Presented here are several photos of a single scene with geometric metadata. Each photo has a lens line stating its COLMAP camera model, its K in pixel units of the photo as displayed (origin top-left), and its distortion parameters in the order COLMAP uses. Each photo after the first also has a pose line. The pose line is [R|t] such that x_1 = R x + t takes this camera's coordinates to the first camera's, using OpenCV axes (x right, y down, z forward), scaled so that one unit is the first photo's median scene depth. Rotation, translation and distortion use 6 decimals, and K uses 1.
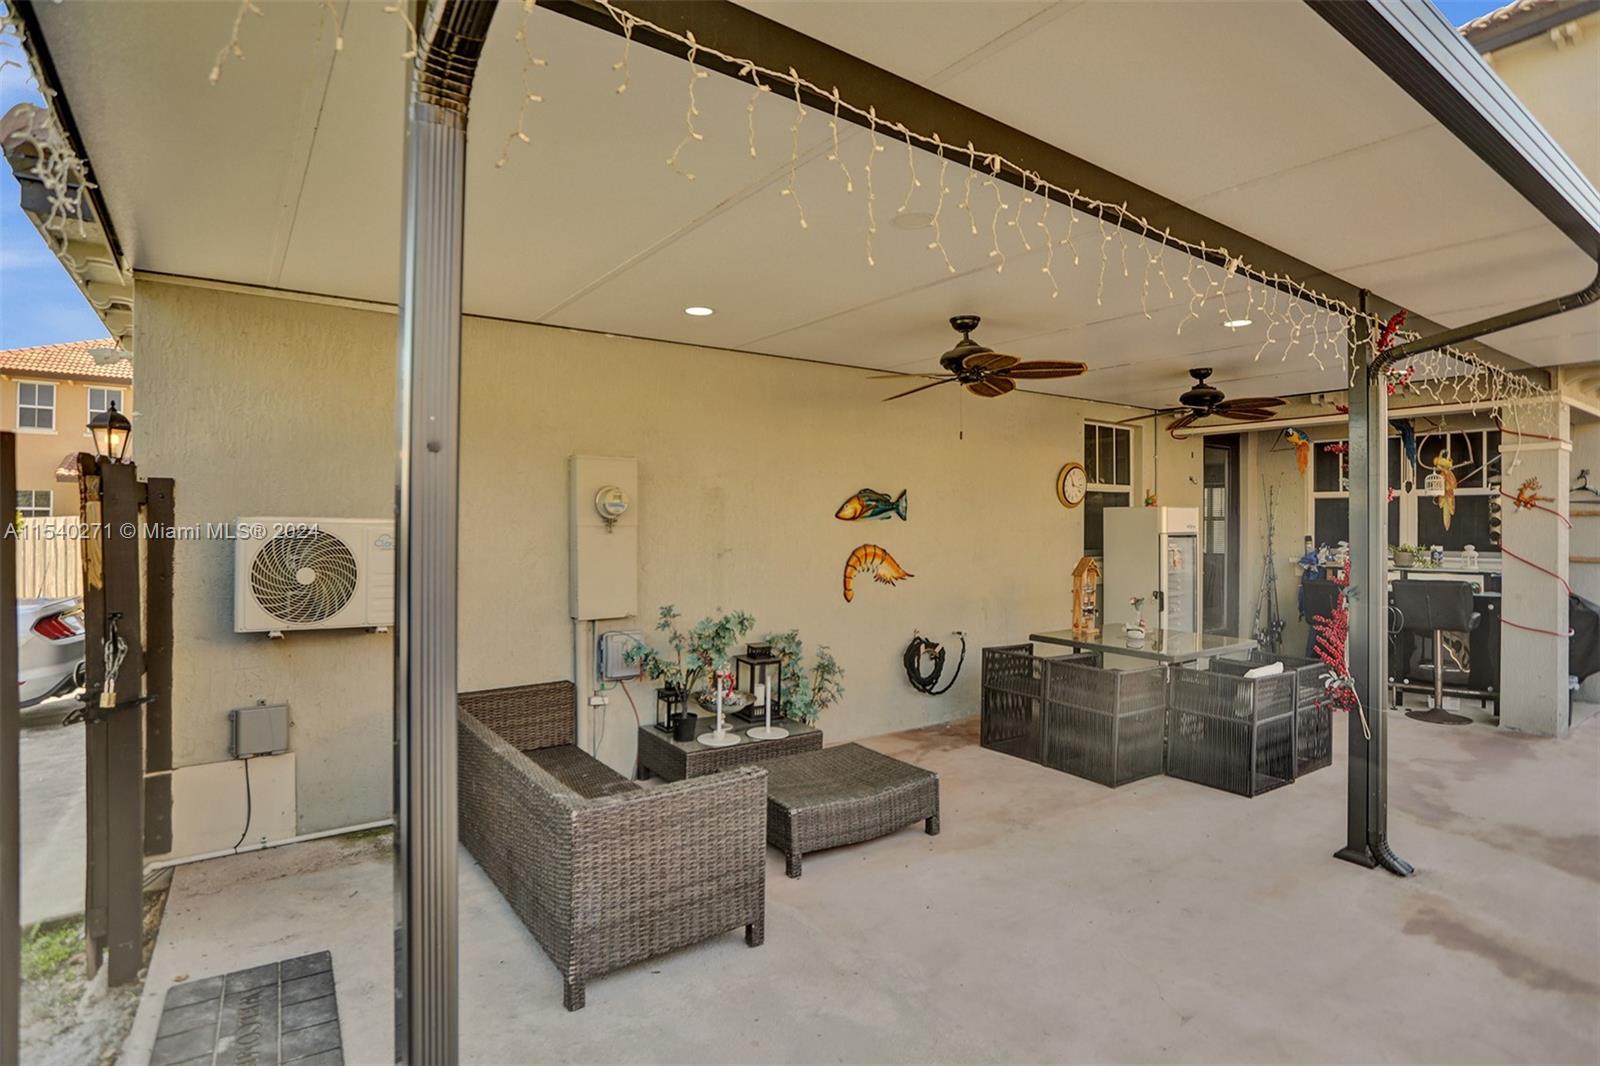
lens RADIAL K [[811.1, 0, 789.1], [0, 811.1, 526.1], [0, 0, 1]] dist [-0.030700, 0.001450]
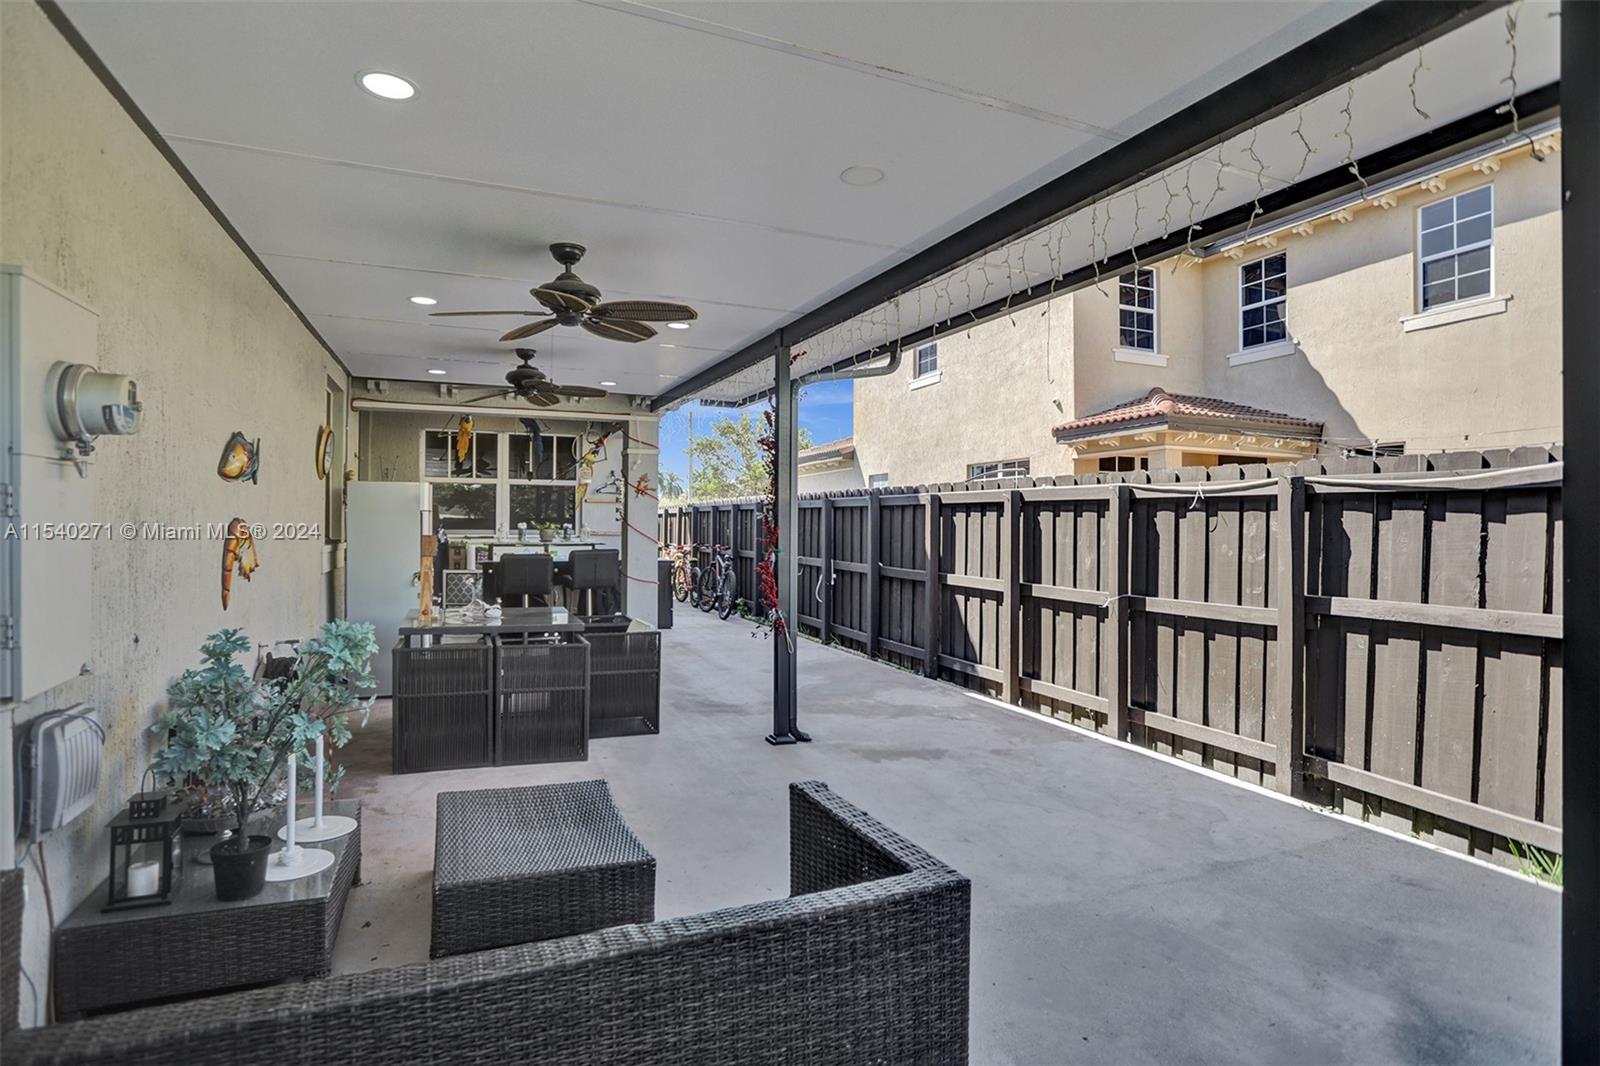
lens RADIAL K [[811.1, 0, 789.7], [0, 811.1, 532.1], [0, 0, 1]] dist [-0.030700, 0.001450]
pose [[0.210989, -0.011256, 0.977424, -0.451759], [-0.008116, 0.999879, 0.013266, 0.023566], [-0.977455, -0.010732, 0.210872, 0.467557]]
